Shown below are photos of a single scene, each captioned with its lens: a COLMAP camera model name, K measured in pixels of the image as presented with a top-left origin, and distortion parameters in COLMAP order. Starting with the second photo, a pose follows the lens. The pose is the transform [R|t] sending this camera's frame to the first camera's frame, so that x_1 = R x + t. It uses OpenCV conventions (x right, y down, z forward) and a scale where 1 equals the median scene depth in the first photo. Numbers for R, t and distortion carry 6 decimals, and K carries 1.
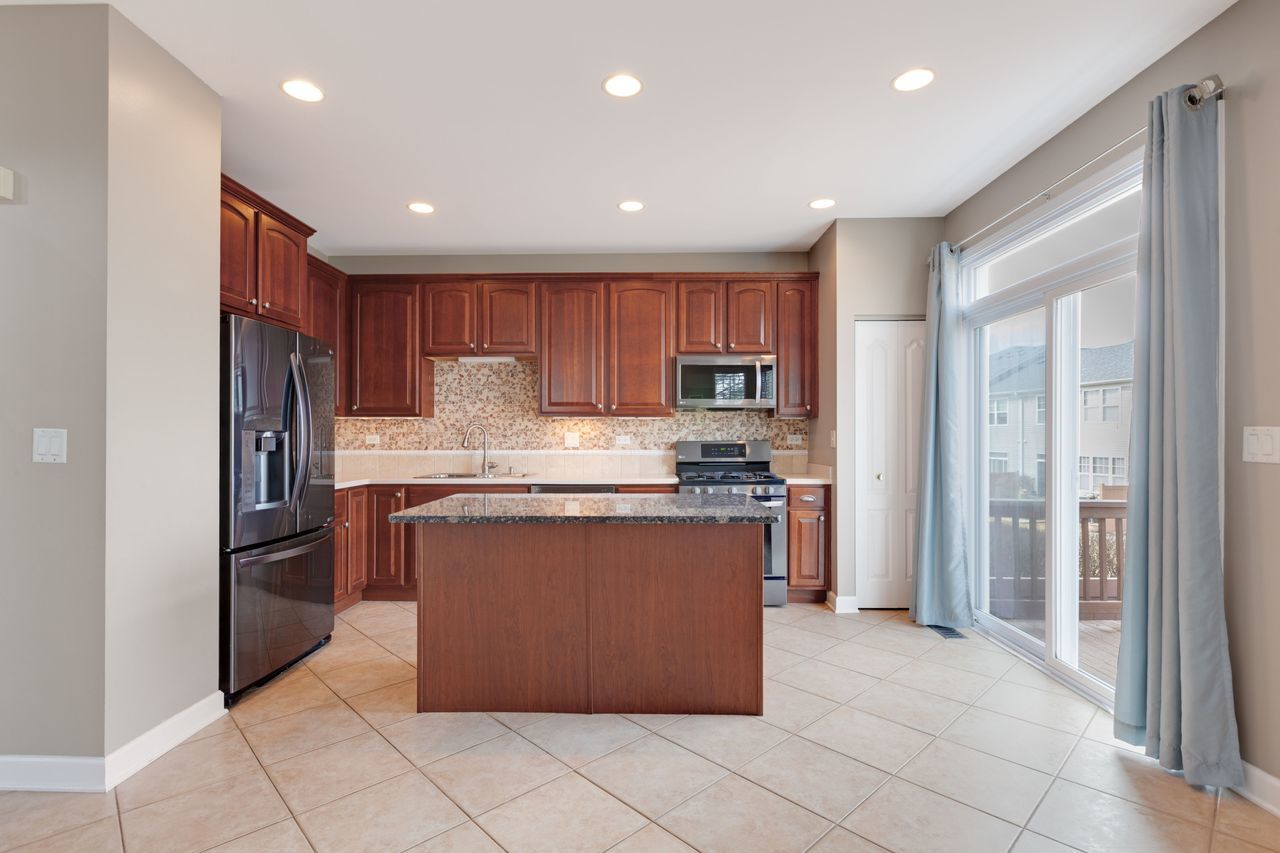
lens RADIAL K [[606.5, 0, 636.6], [0, 606.5, 433.2], [0, 0, 1]] dist [-0.006622, 0.002763]
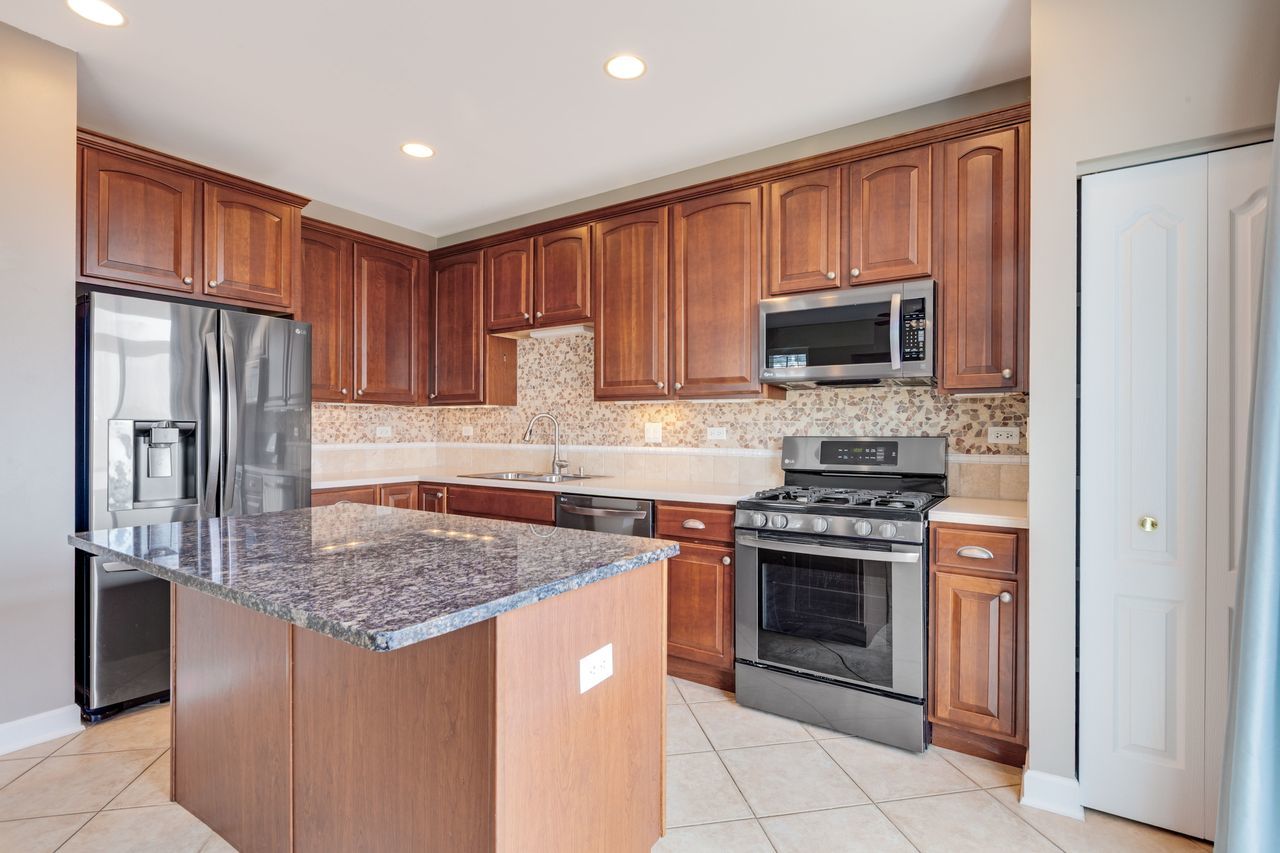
lens RADIAL K [[606.5, 0, 642.6], [0, 606.5, 433.6], [0, 0, 1]] dist [-0.006622, 0.002763]
pose [[0.841322, 0.008079, -0.540474, 0.321037], [-0.000919, 0.999908, 0.013517, 0.002047], [0.540534, -0.010876, 0.841252, 0.429638]]
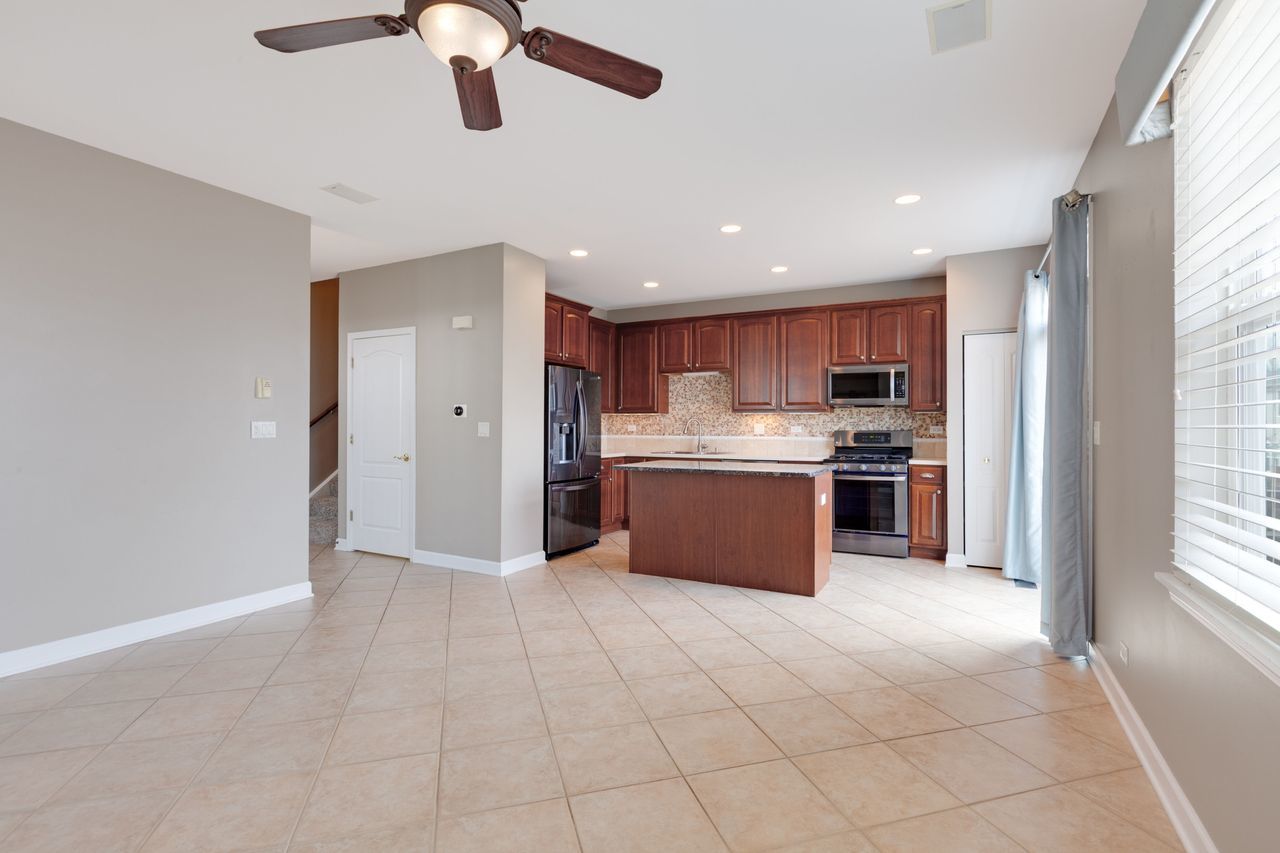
lens RADIAL K [[606.5, 0, 642.0], [0, 606.5, 421.8], [0, 0, 1]] dist [-0.006622, 0.002763]
pose [[0.891022, 0.000063, -0.453960, 0.326365], [-0.001446, 0.999995, -0.002699, -0.001975], [0.453958, 0.003062, 0.891018, -0.410435]]
